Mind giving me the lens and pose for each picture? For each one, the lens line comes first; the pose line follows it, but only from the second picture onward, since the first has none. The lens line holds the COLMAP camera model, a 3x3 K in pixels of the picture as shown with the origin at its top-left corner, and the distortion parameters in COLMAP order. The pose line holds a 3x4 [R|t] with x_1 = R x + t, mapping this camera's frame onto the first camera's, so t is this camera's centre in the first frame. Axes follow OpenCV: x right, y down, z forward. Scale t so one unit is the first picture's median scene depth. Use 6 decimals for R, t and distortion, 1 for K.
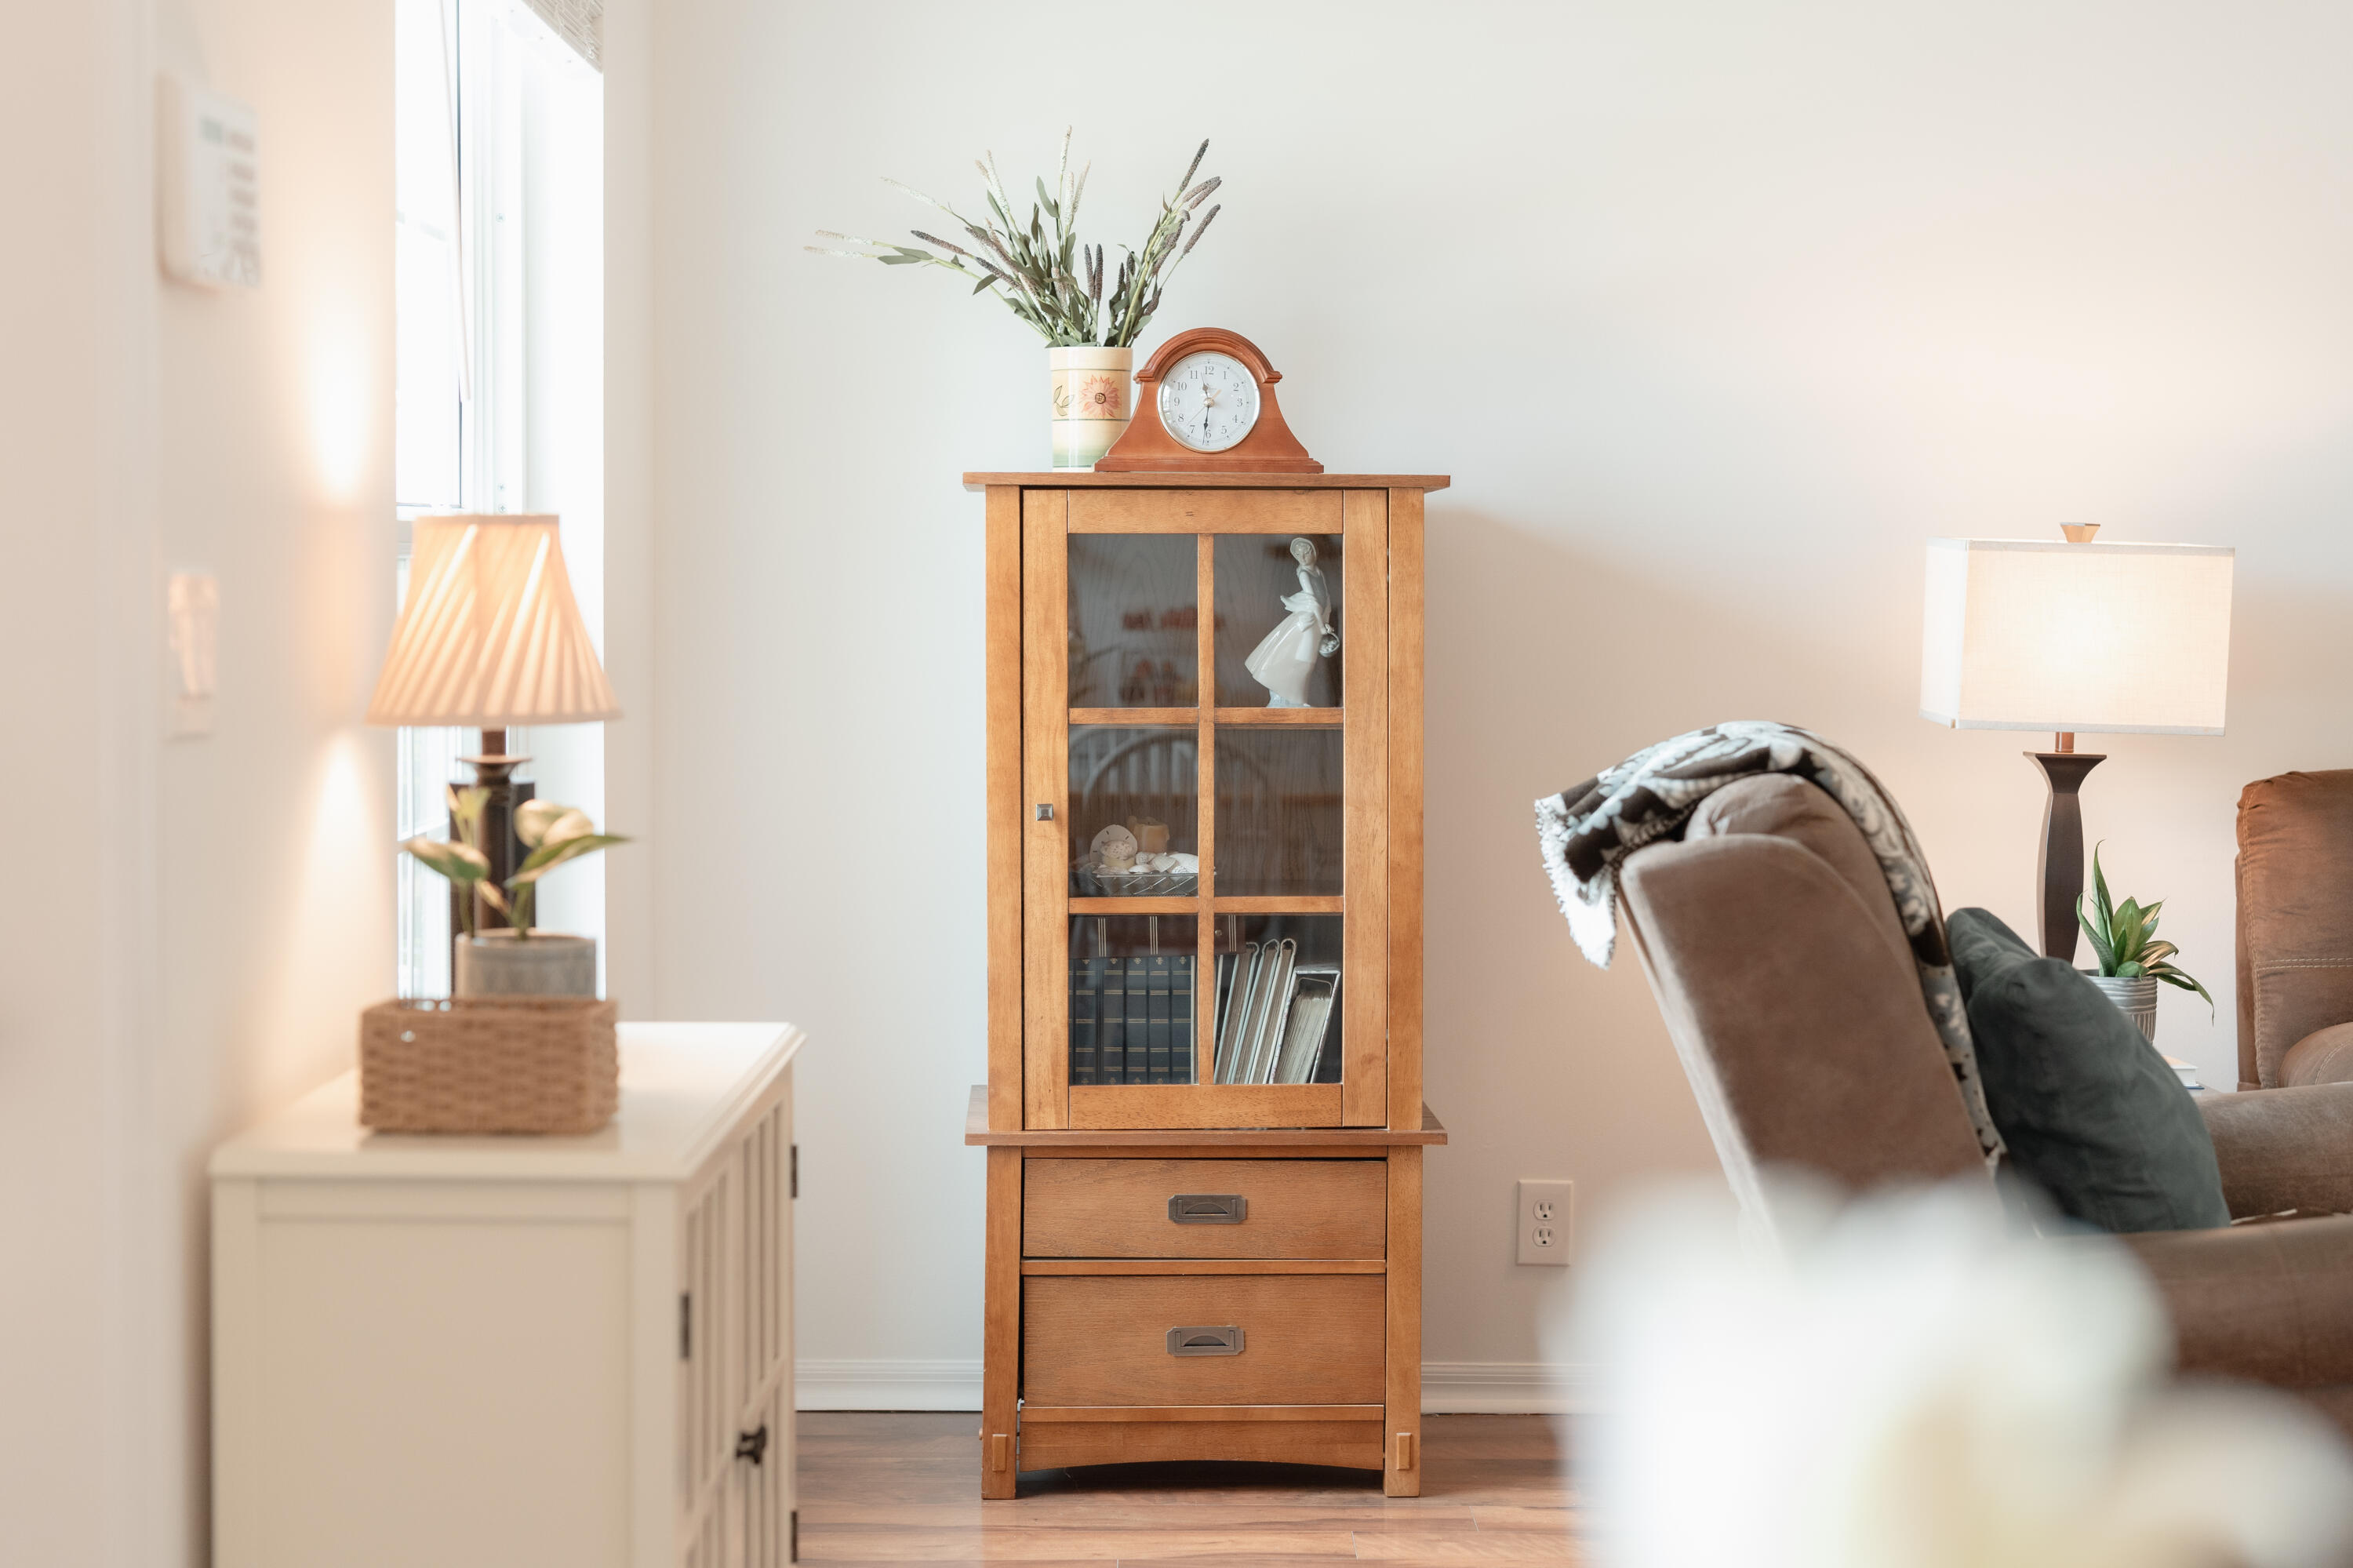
lens RADIAL K [[3756.8, 0, 1164.3], [0, 3756.8, 782.8], [0, 0, 1]] dist [0.001461, 0.000000]
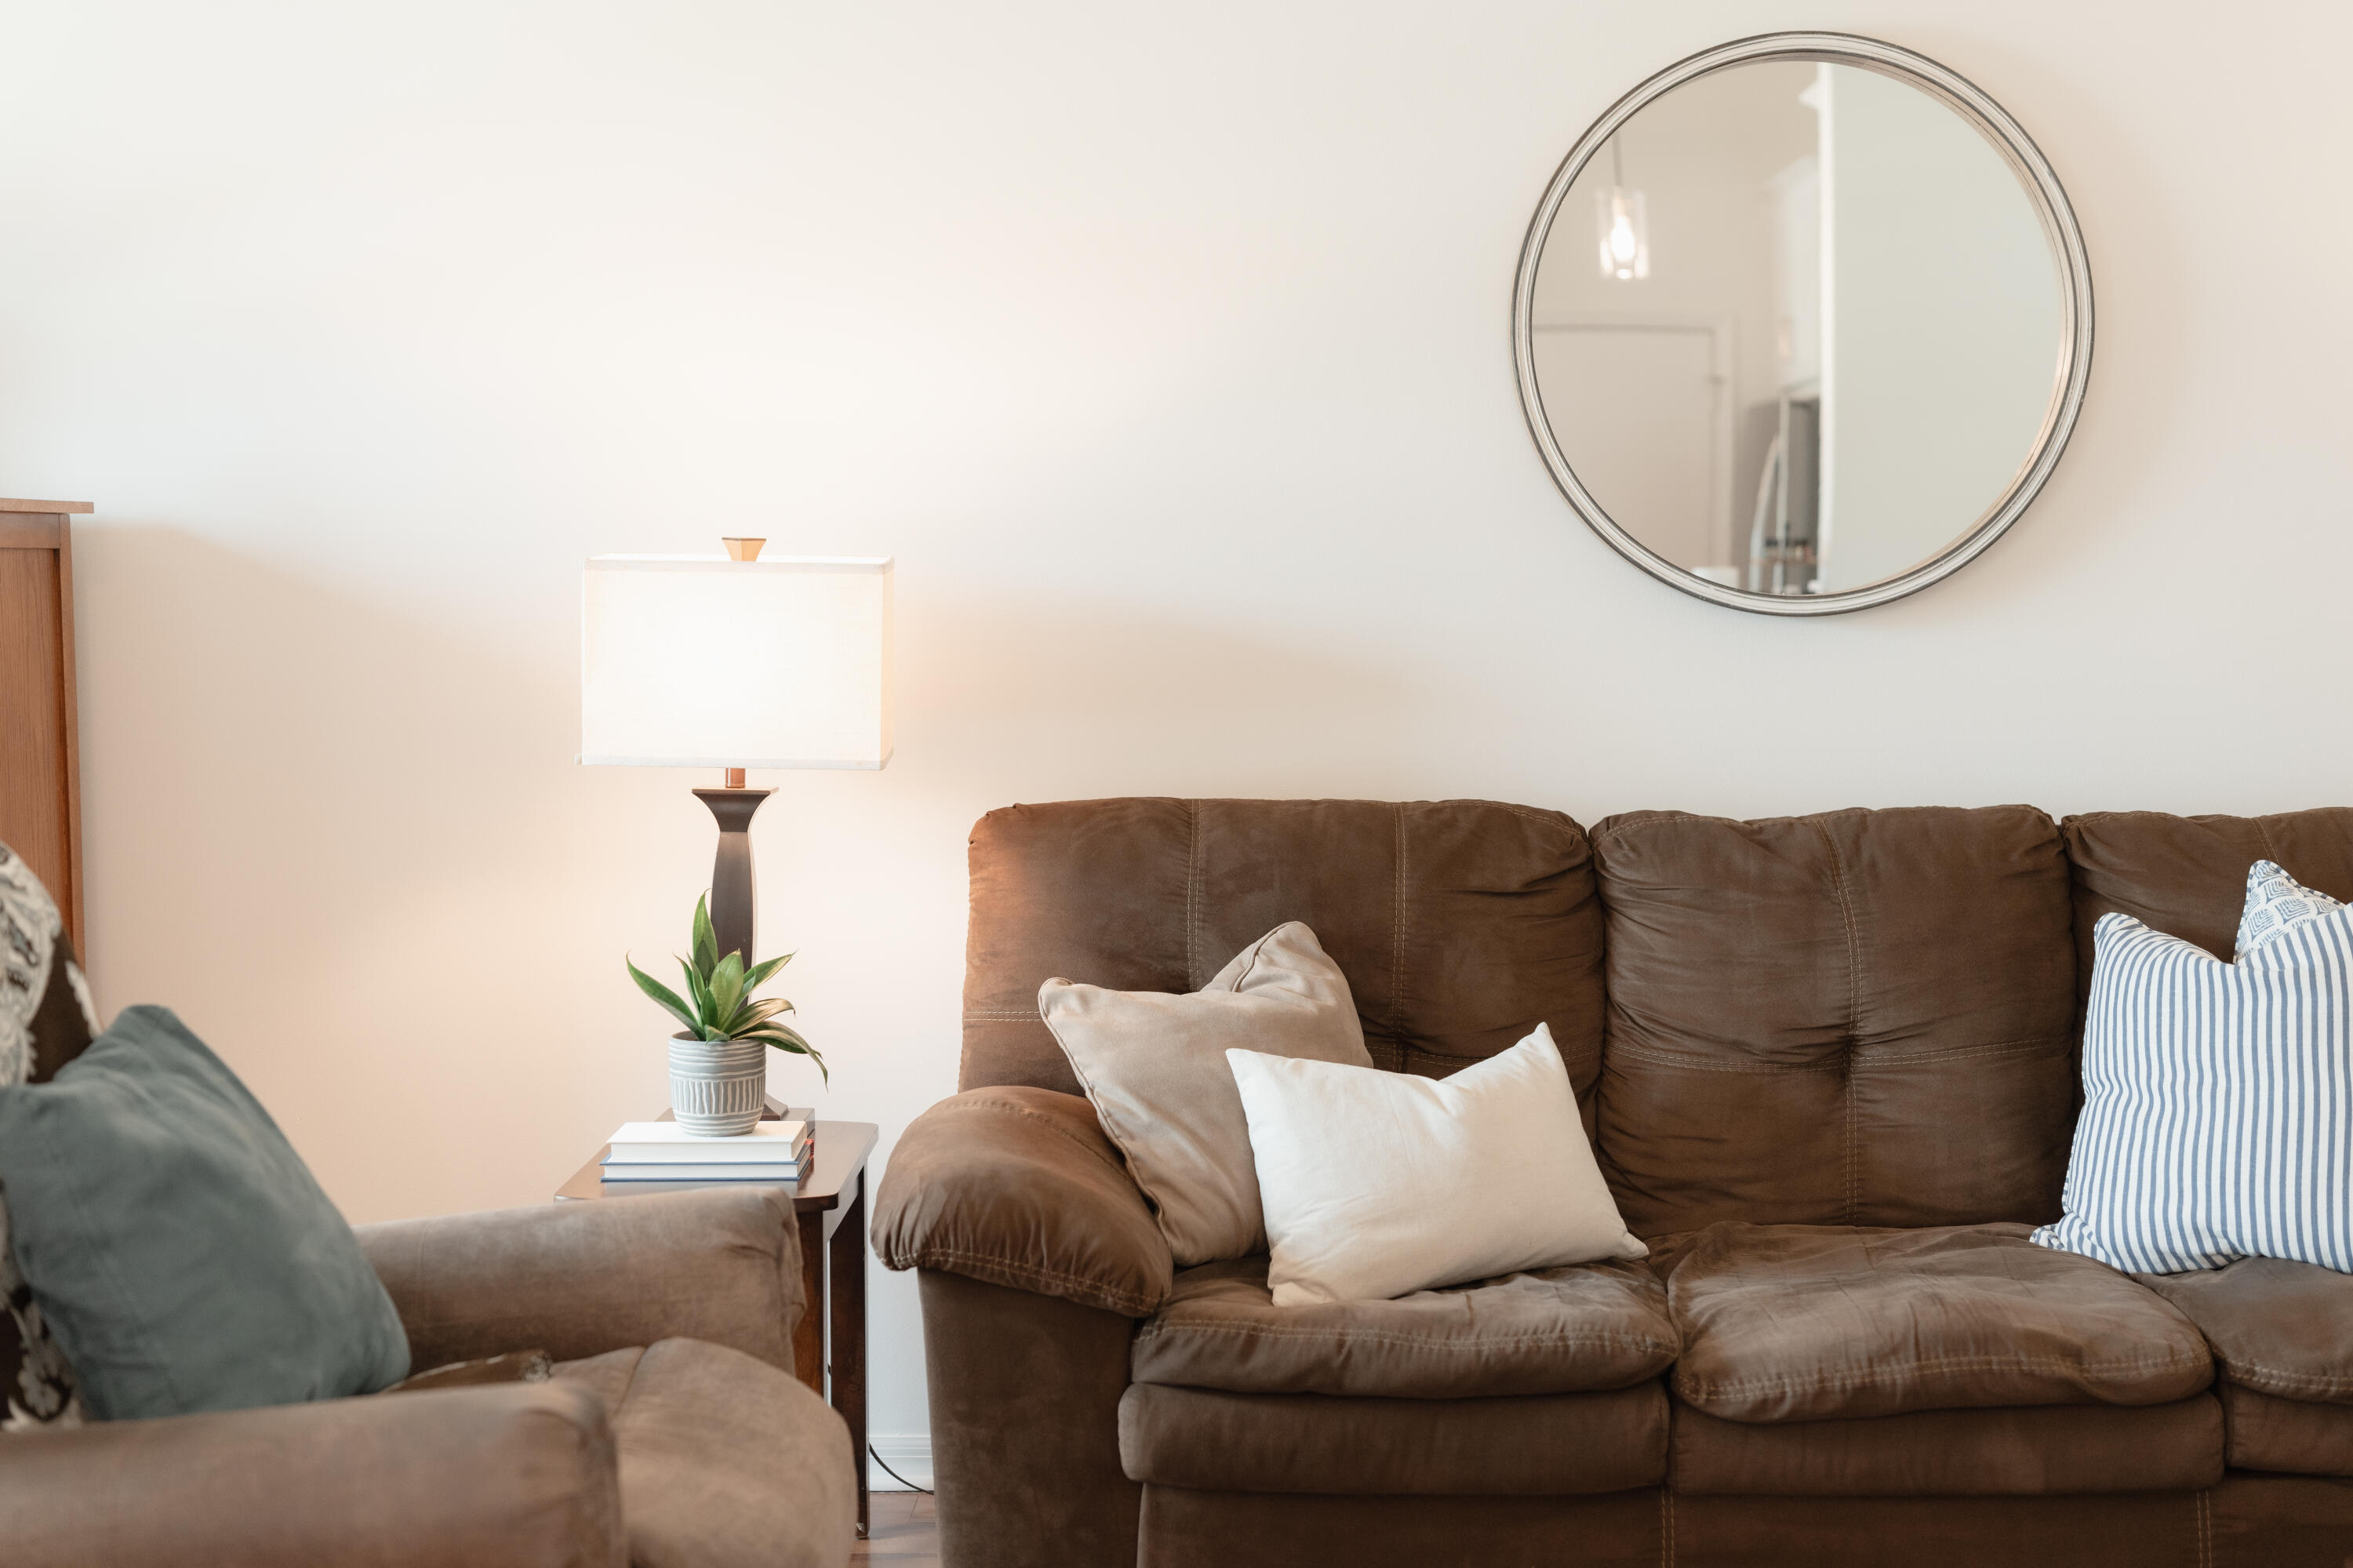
lens RADIAL K [[3290.7, 0, 1169.9], [0, 3290.7, 781.7], [0, 0, 1]] dist [0.002752, 0.000000]
pose [[0.999238, -0.004473, -0.038782, 0.393661], [0.005312, 0.999753, 0.021571, -0.027398], [0.038676, -0.021761, 0.999015, 0.207070]]
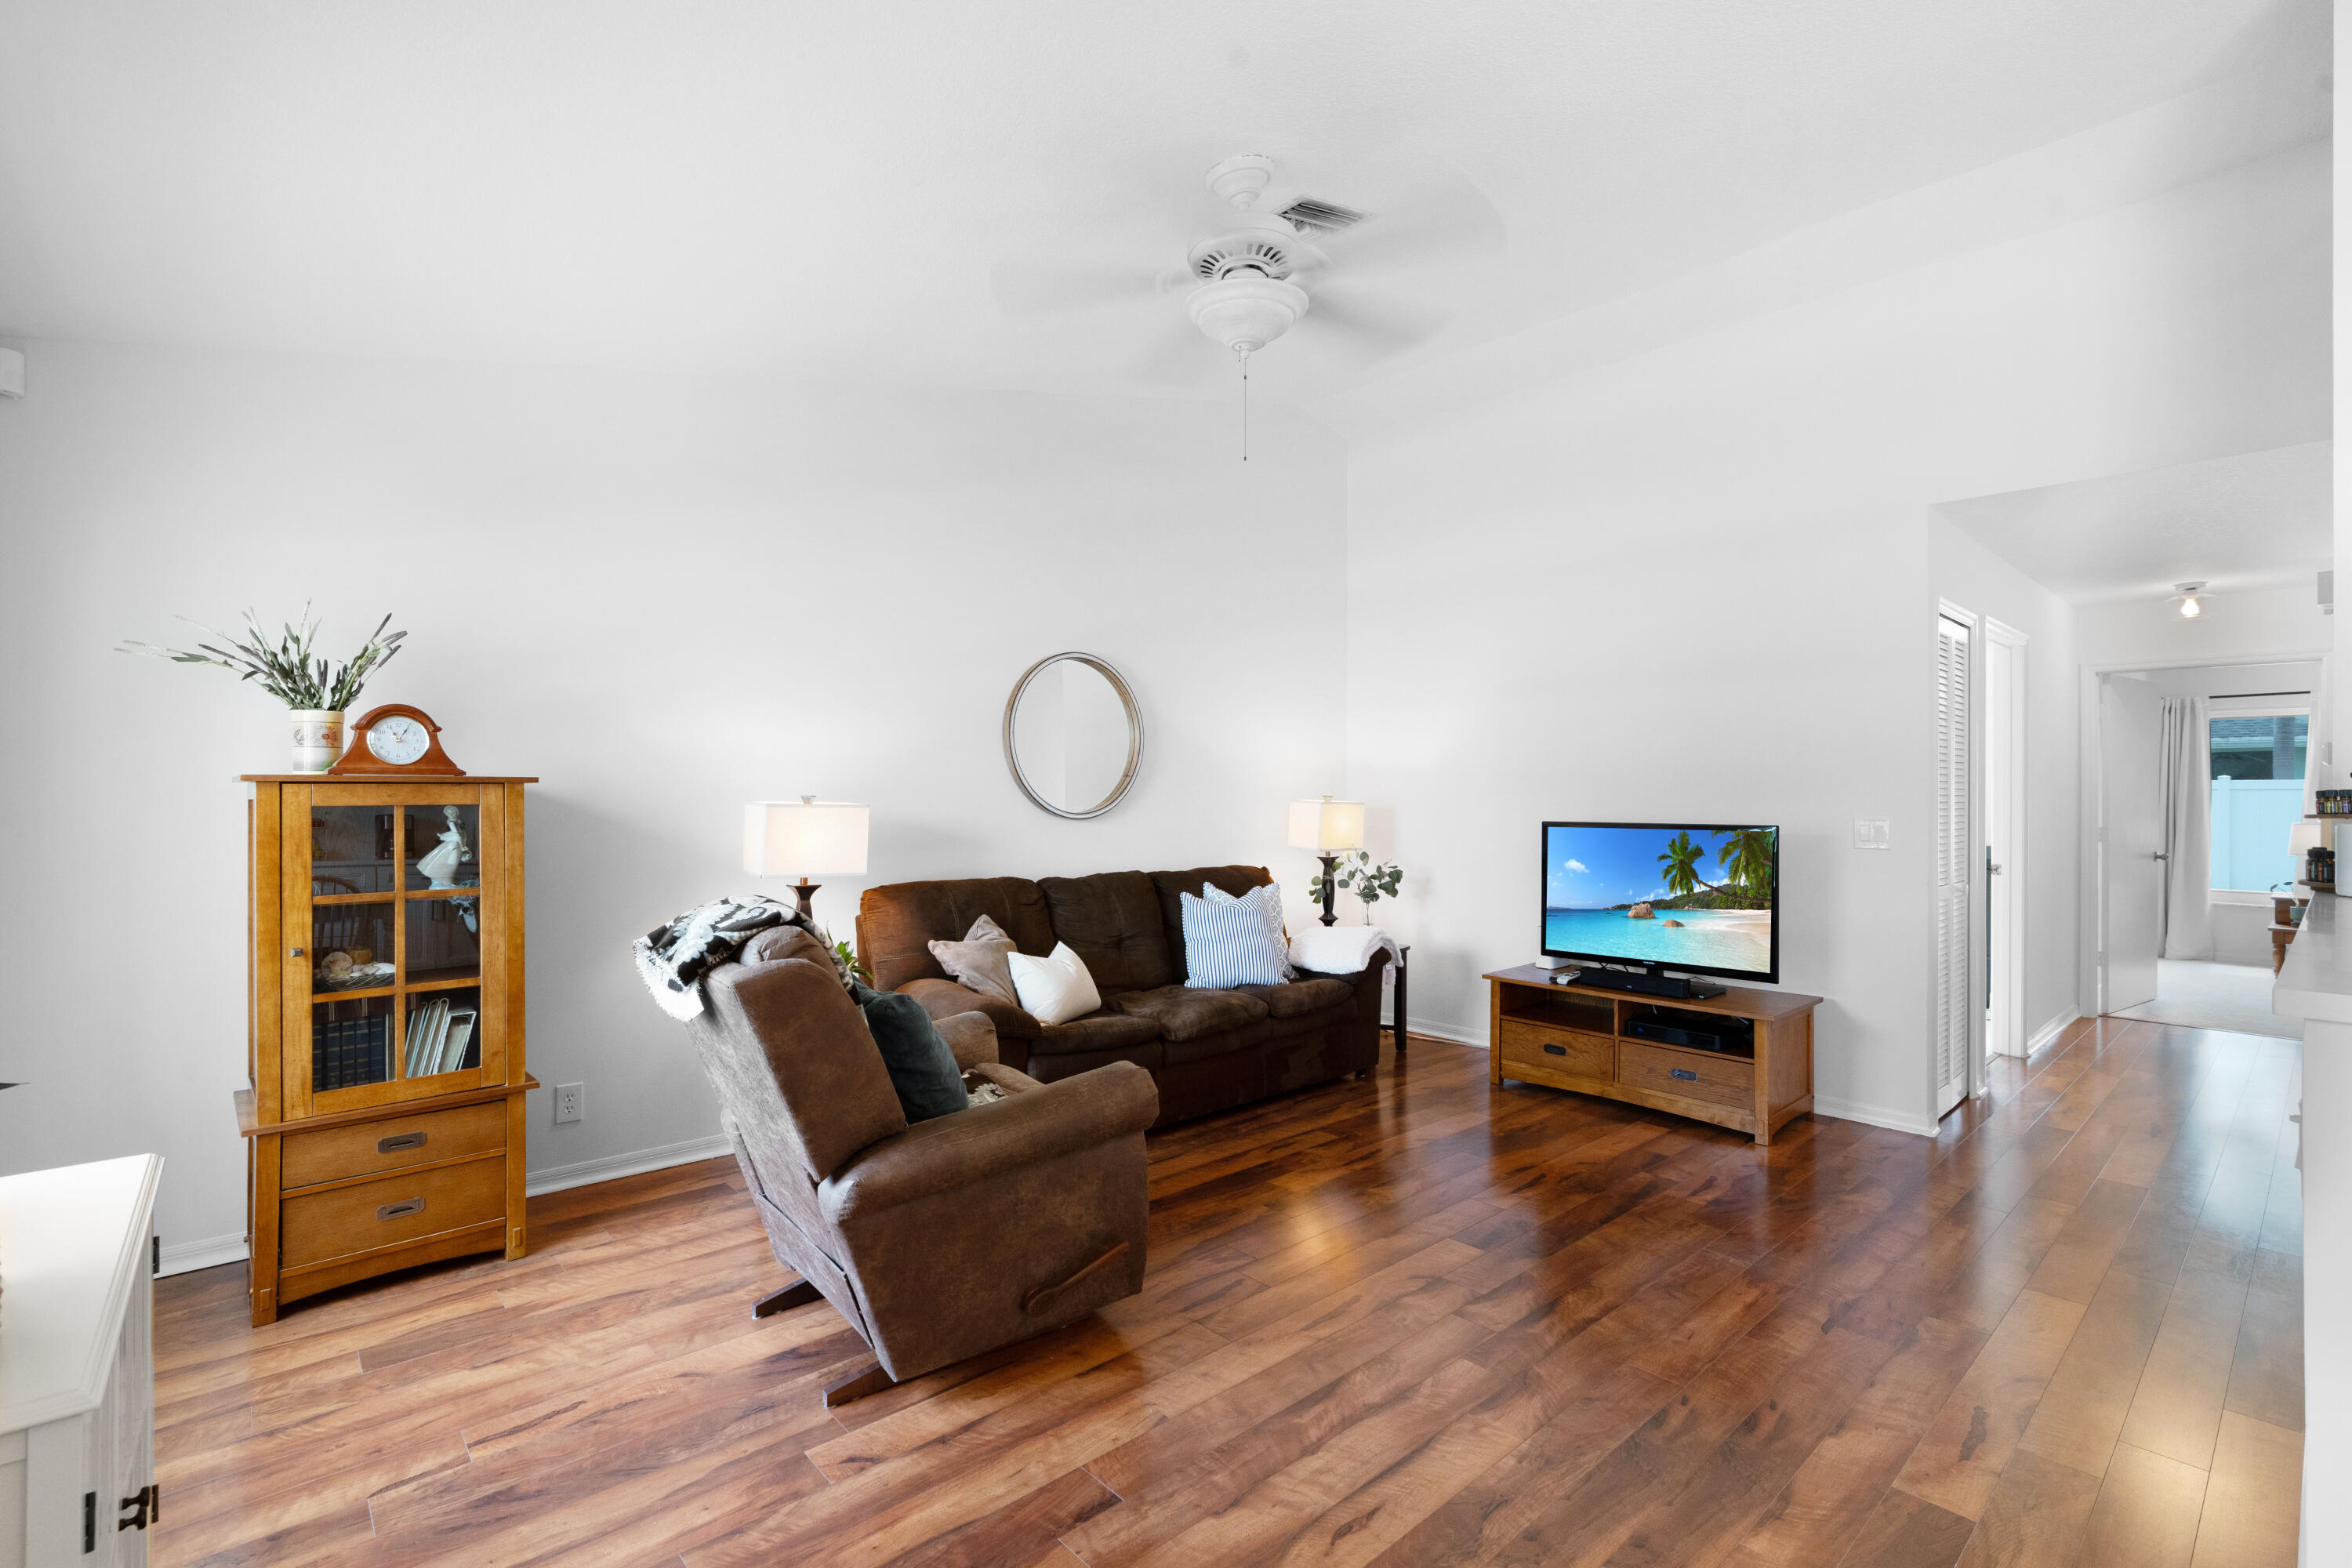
lens RADIAL K [[1063.2, 0, 1187.1], [0, 1063.2, 784.6], [0, 0, 1]] dist [-0.013841, 0.004310]
pose [[0.744632, 0.000127, 0.667475, -0.052225], [0.040666, 0.998134, -0.045557, -0.033963], [-0.666236, 0.061067, 0.743237, 0.292339]]
